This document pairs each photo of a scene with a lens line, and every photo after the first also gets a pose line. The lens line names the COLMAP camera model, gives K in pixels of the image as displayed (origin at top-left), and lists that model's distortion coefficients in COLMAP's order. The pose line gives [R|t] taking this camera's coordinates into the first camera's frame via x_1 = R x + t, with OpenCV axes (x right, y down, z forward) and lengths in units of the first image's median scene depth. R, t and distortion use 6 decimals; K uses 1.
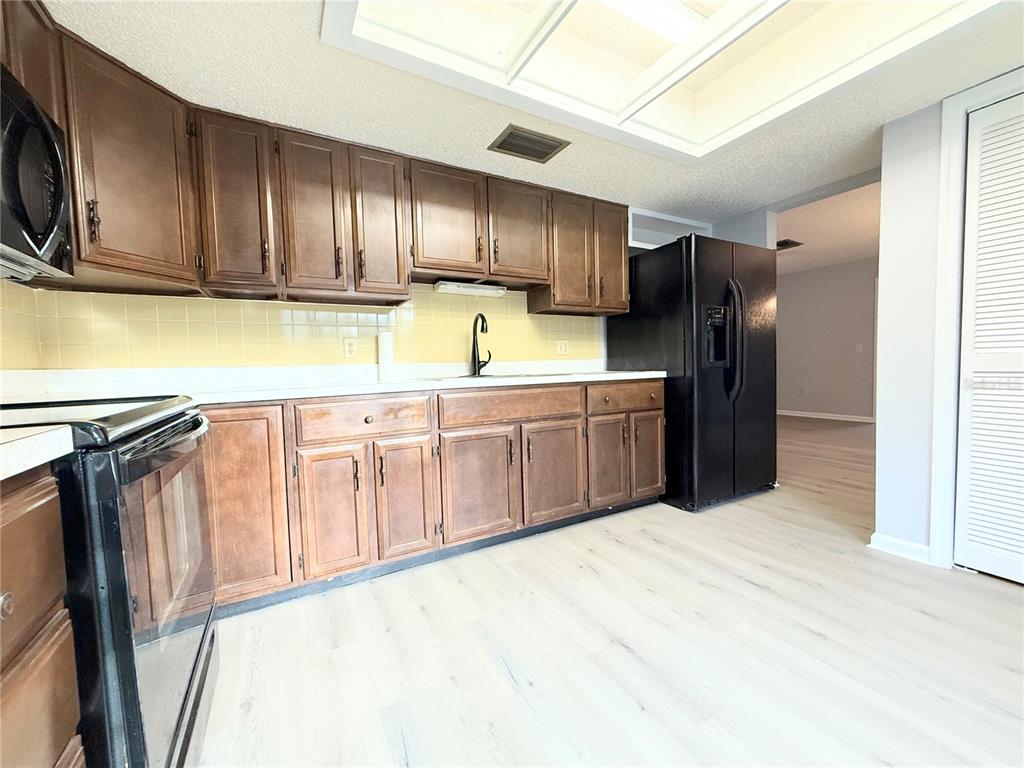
lens RADIAL K [[408.5, 0, 509.7], [0, 408.5, 384.5], [0, 0, 1]] dist [-0.000047, 0.000002]
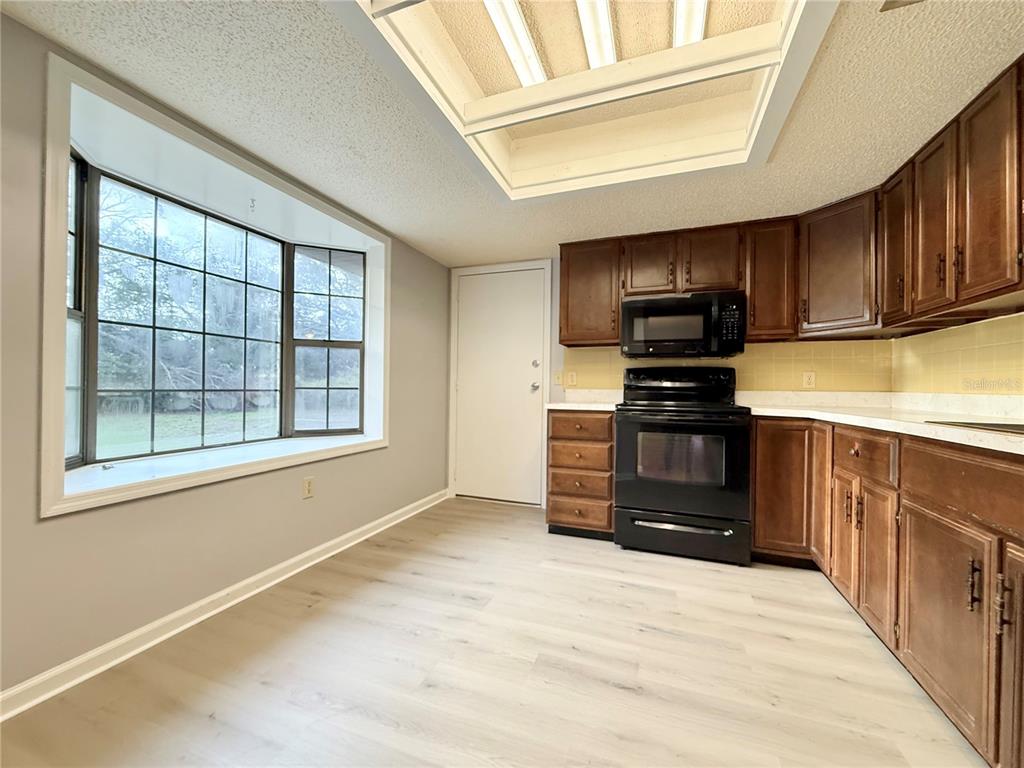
lens RADIAL K [[408.5, 0, 509.7], [0, 408.5, 384.5], [0, 0, 1]] dist [-0.000047, 0.000002]
pose [[-0.768170, 0.009914, -0.640169, 0.669206], [-0.025044, 0.998650, 0.045517, -0.073217], [0.639756, 0.050997, -0.766884, 0.918032]]
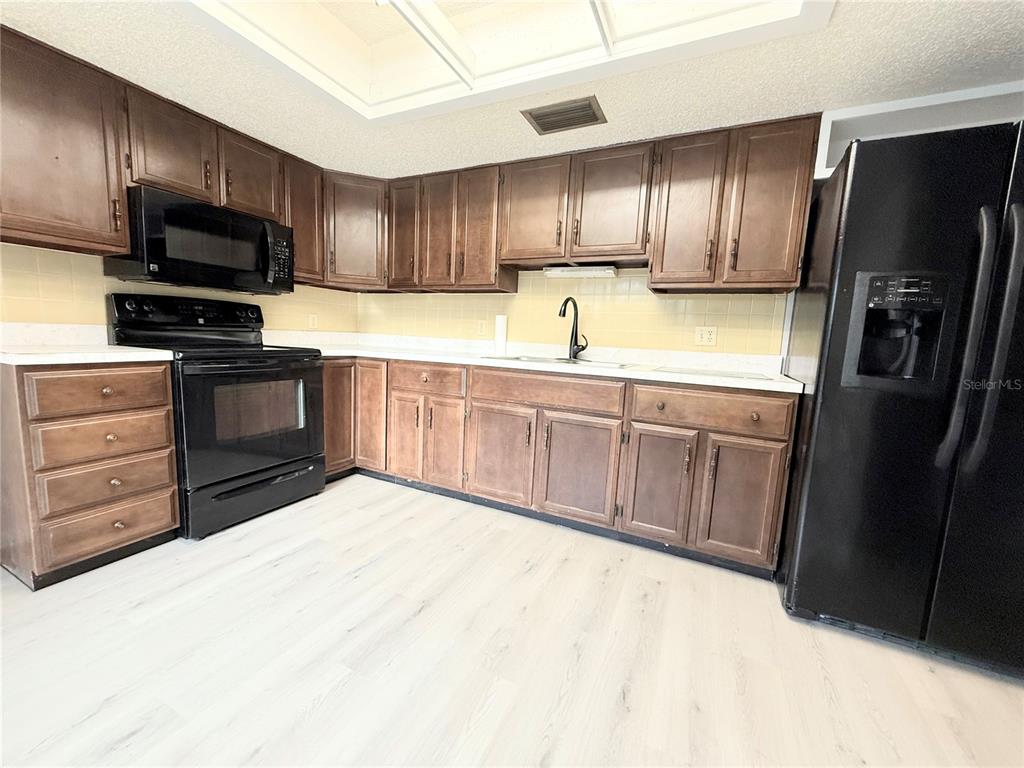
lens RADIAL K [[408.5, 0, 509.7], [0, 408.5, 384.5], [0, 0, 1]] dist [-0.000047, 0.000002]
pose [[0.564379, 0.150162, -0.811744, 0.732398], [-0.101010, 0.988490, 0.112628, -0.064844], [0.819313, 0.018429, 0.573051, 0.330795]]
